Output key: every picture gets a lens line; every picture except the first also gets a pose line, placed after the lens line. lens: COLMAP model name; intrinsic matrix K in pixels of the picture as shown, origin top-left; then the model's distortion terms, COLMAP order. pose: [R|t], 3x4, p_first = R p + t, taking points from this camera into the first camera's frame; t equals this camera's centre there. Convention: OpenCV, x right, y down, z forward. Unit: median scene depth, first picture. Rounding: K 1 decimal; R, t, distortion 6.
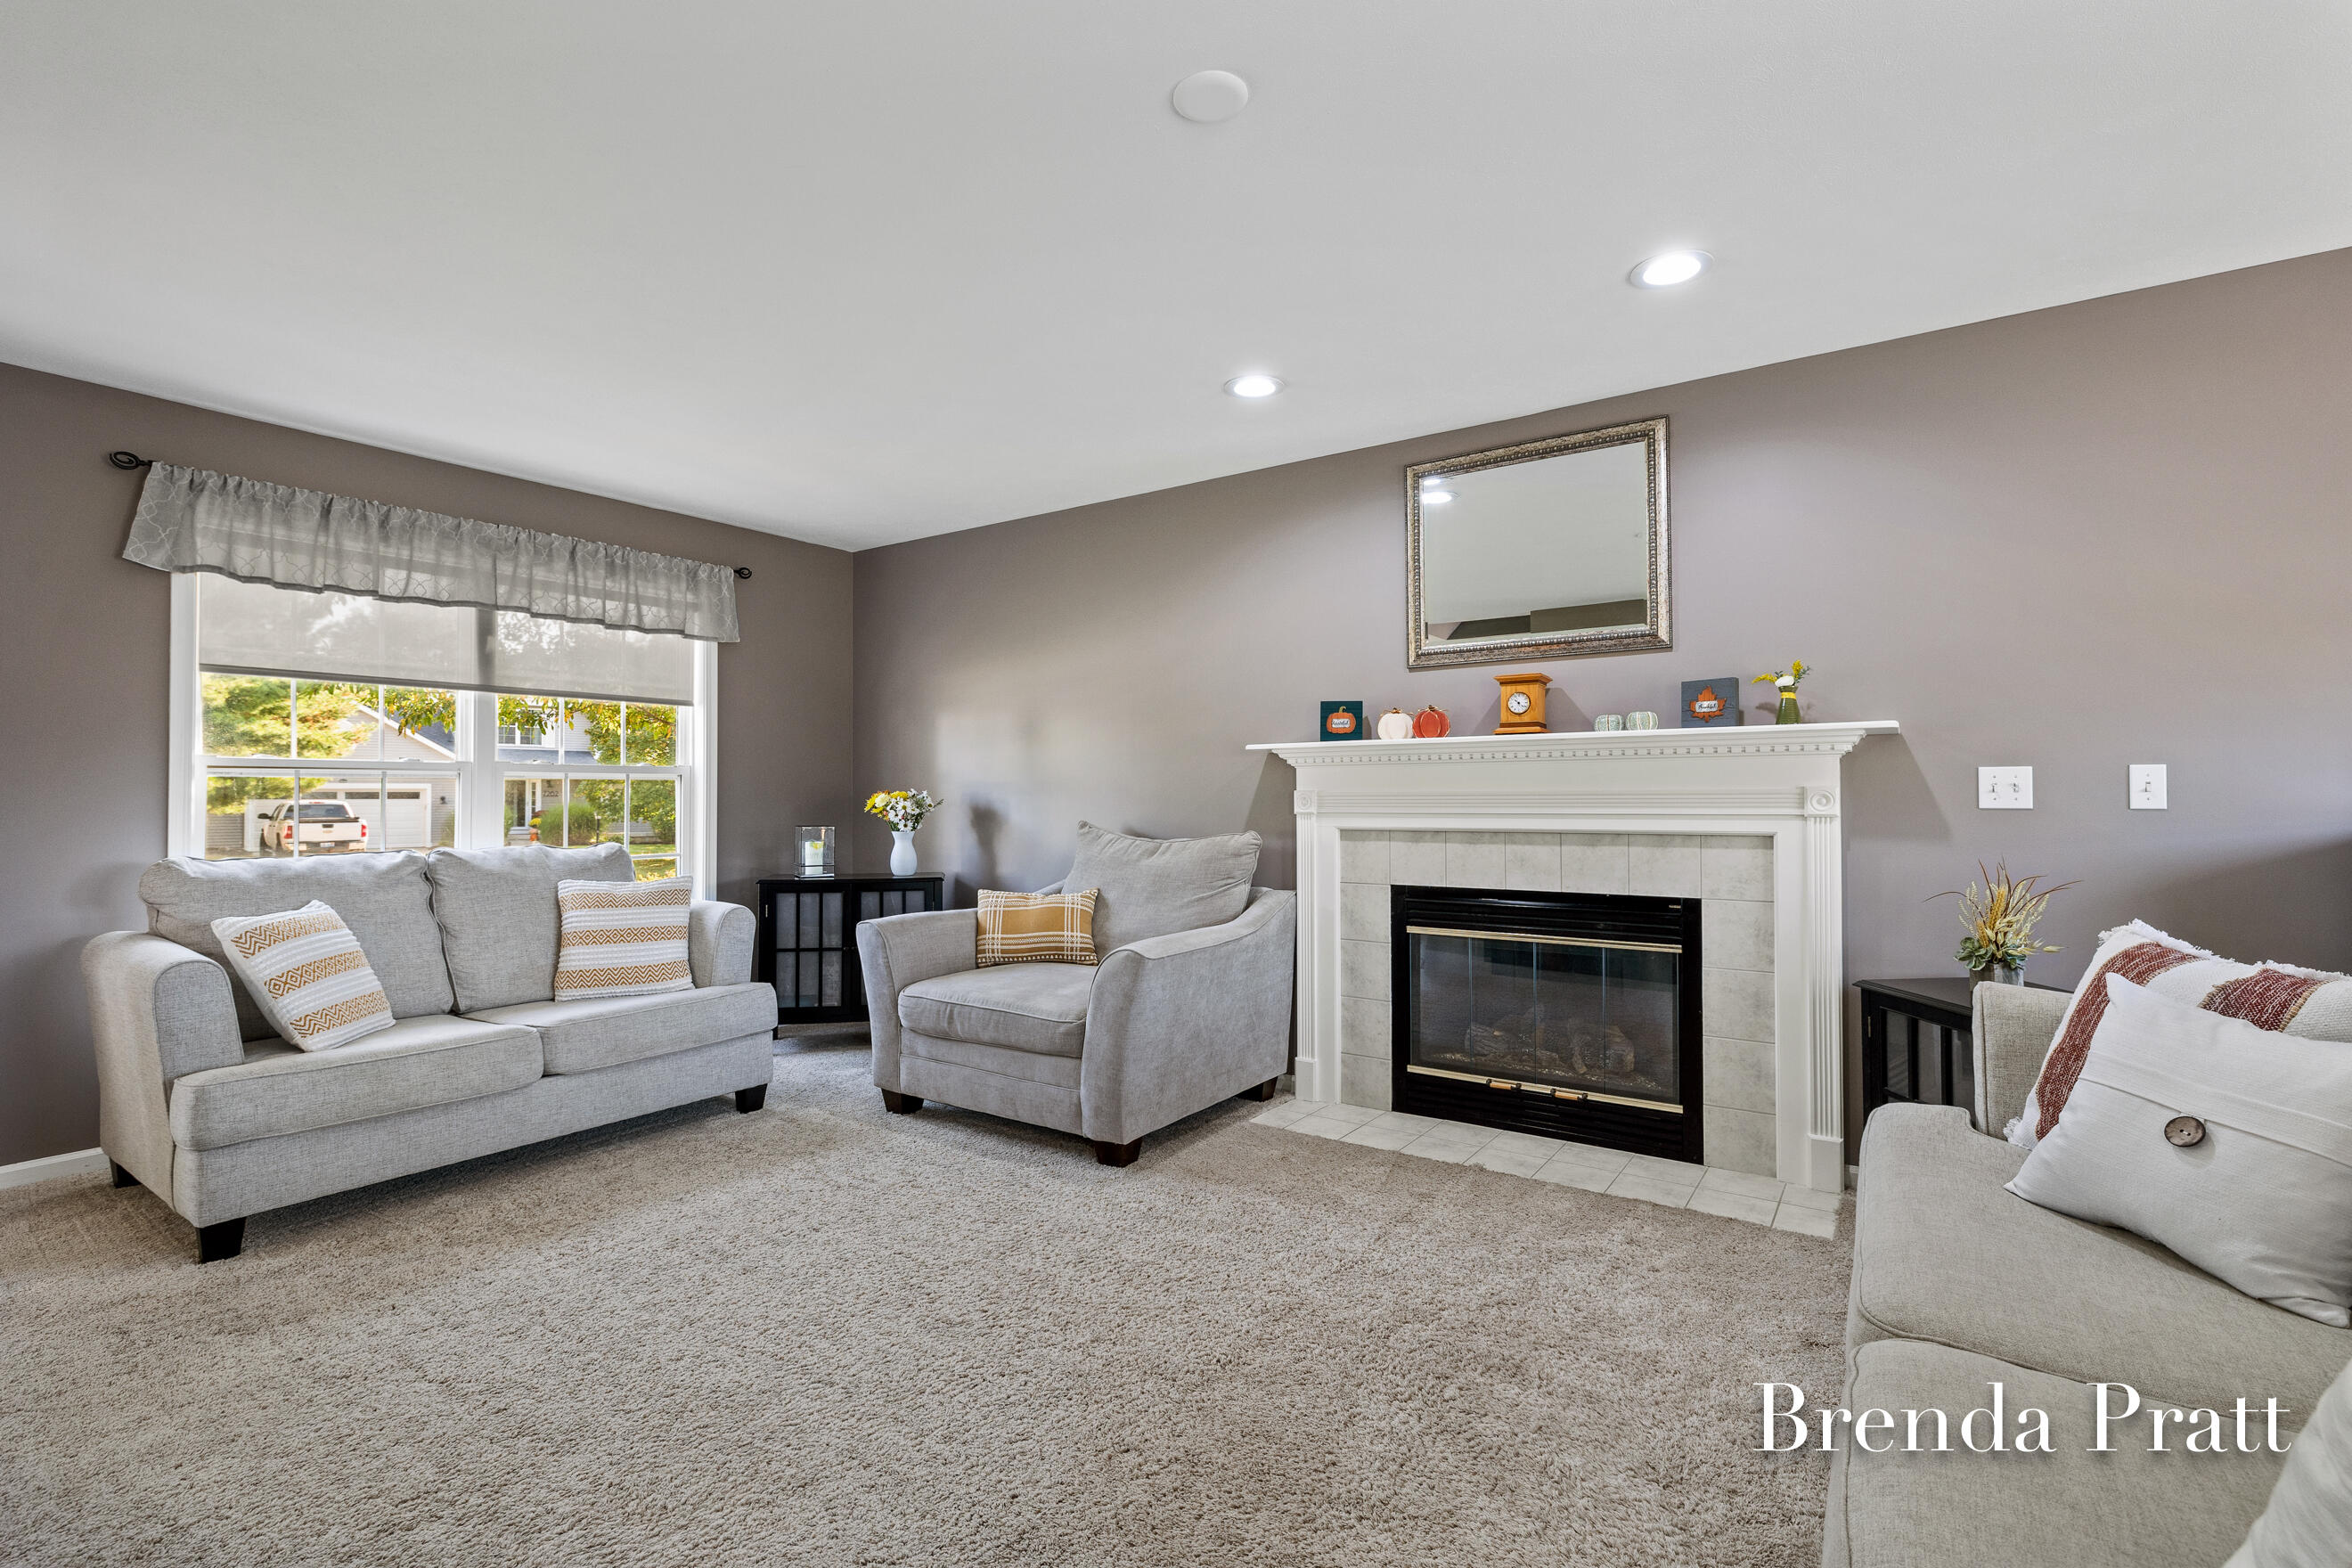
lens RADIAL K [[1102.6, 0, 1180.5], [0, 1102.6, 779.0], [0, 0, 1]] dist [0.000065, 0.000005]
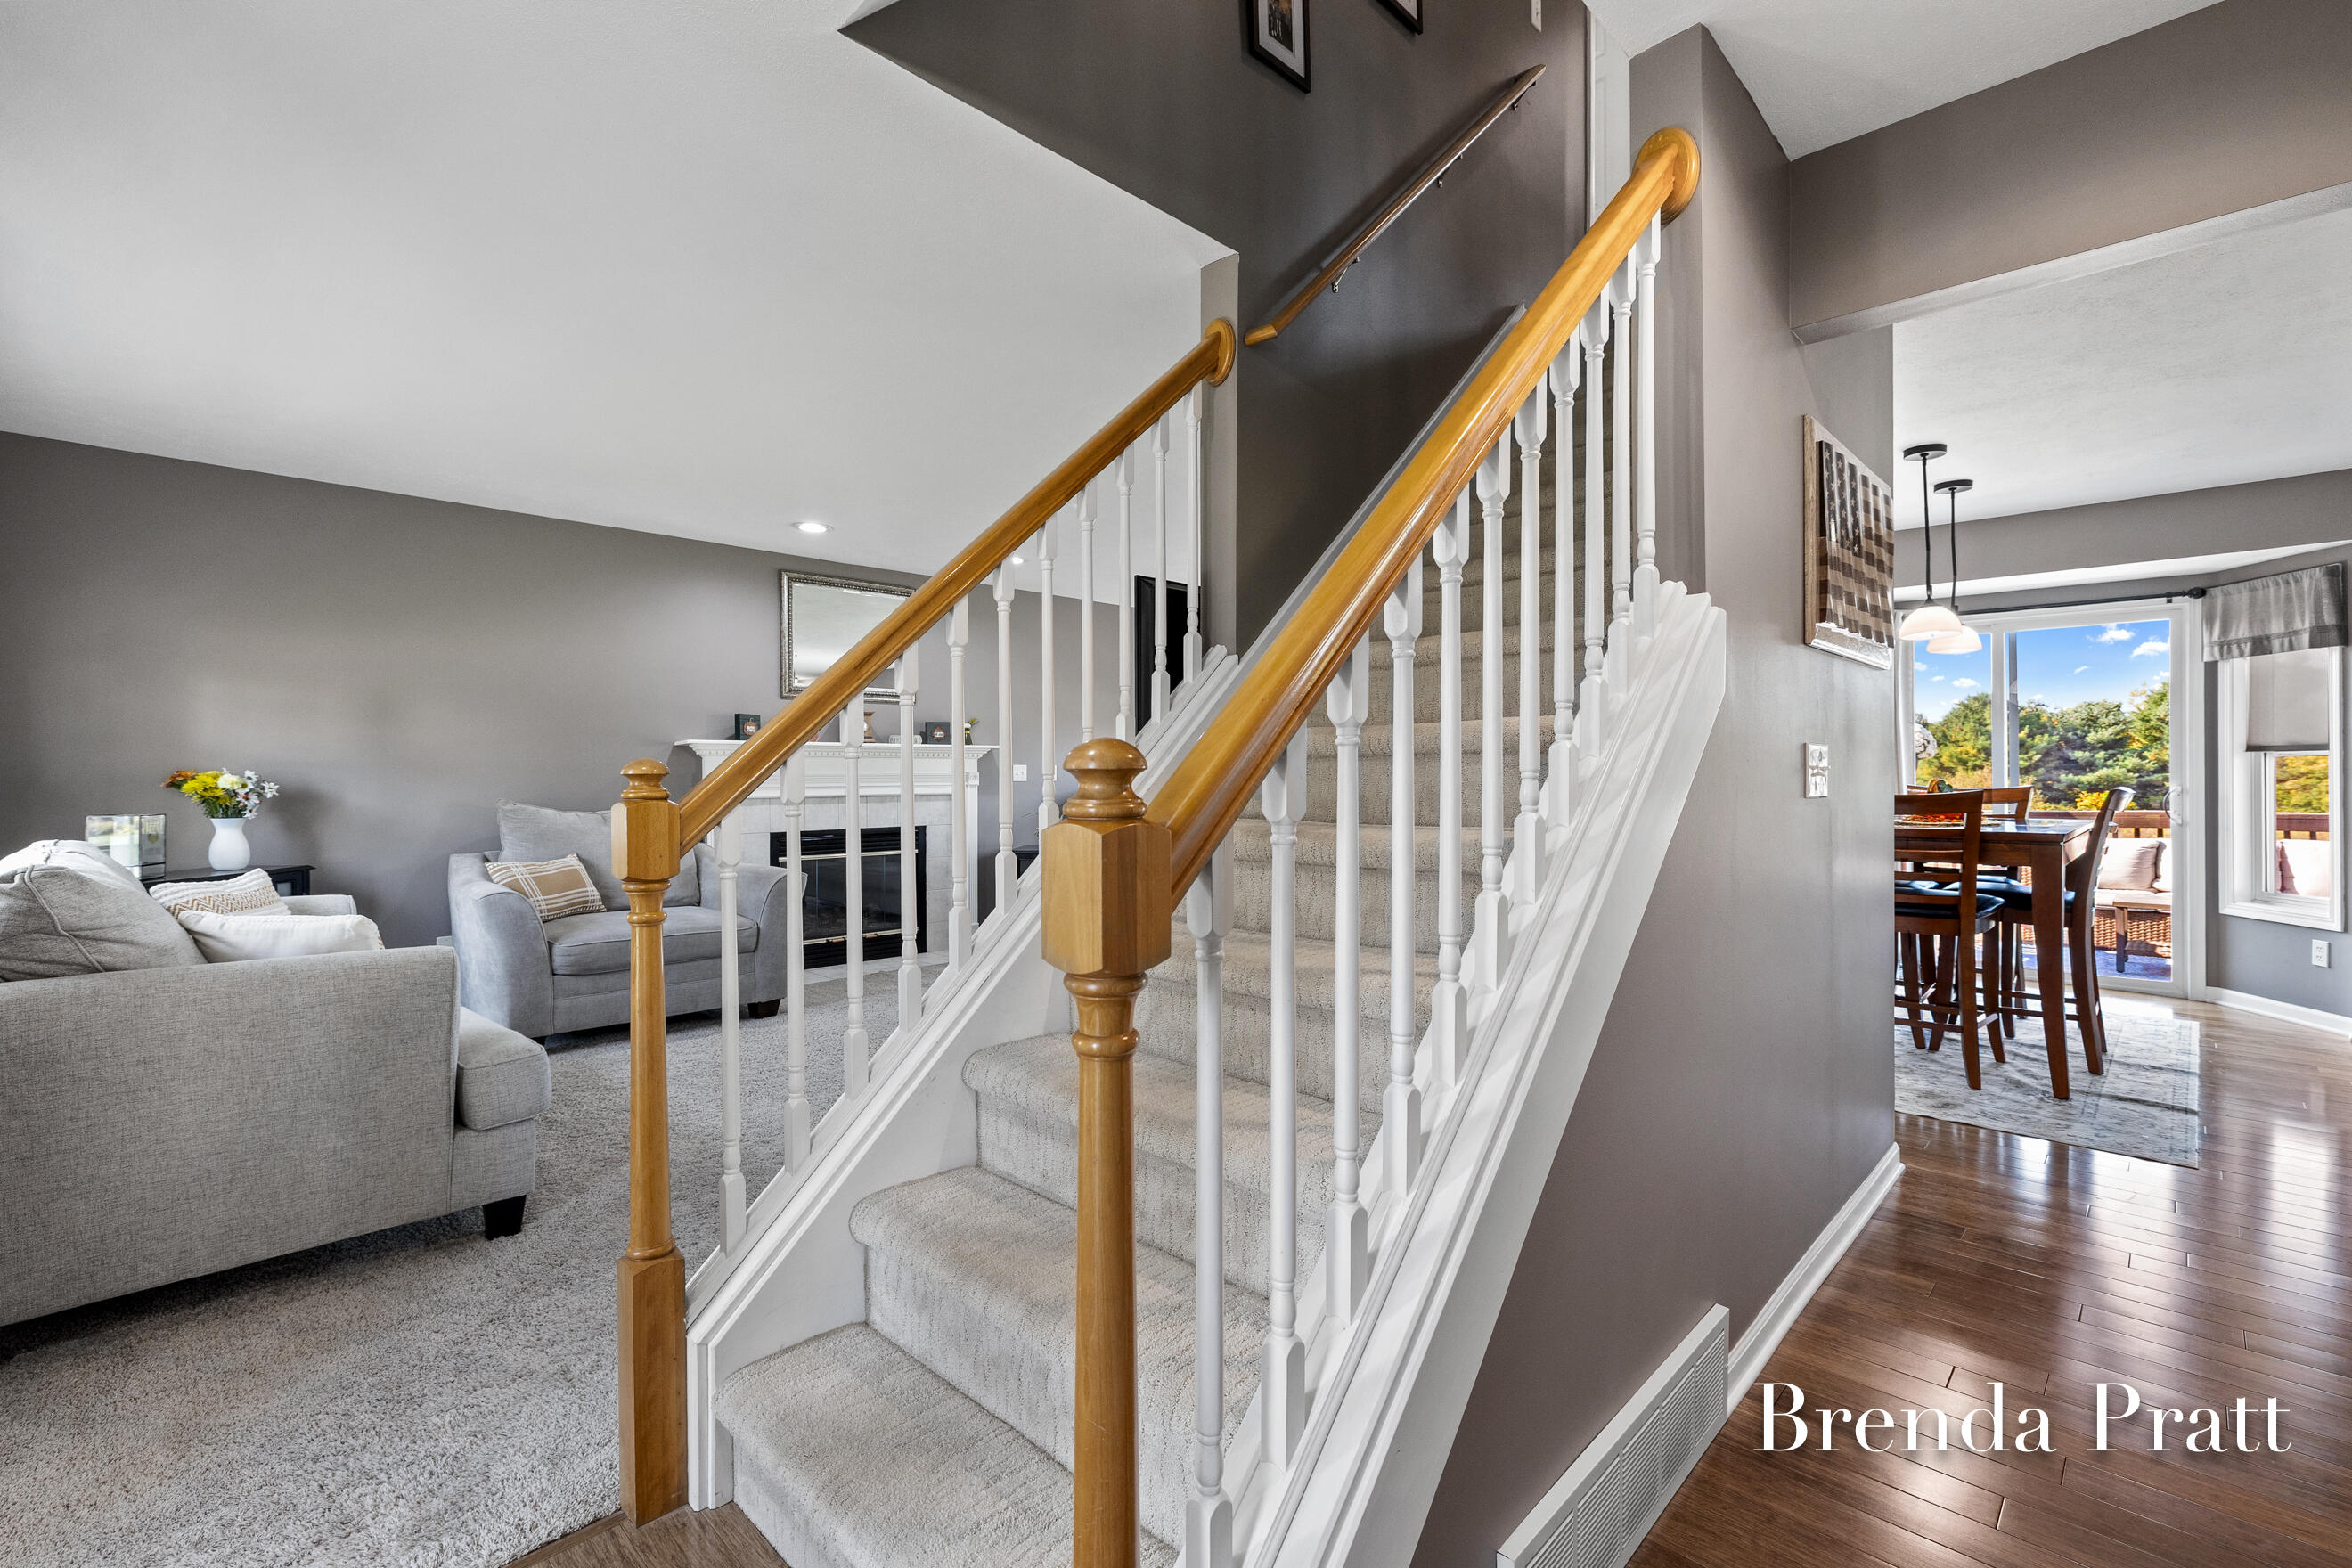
lens RADIAL K [[1032.3, 0, 1178.3], [0, 1032.3, 781.3], [0, 0, 1]] dist [0.001191, 0.000009]
pose [[0.186490, -0.004790, 0.982445, -1.369431], [-0.014180, 0.999871, 0.007567, 0.002822], [-0.982355, -0.015342, 0.186398, 0.173785]]
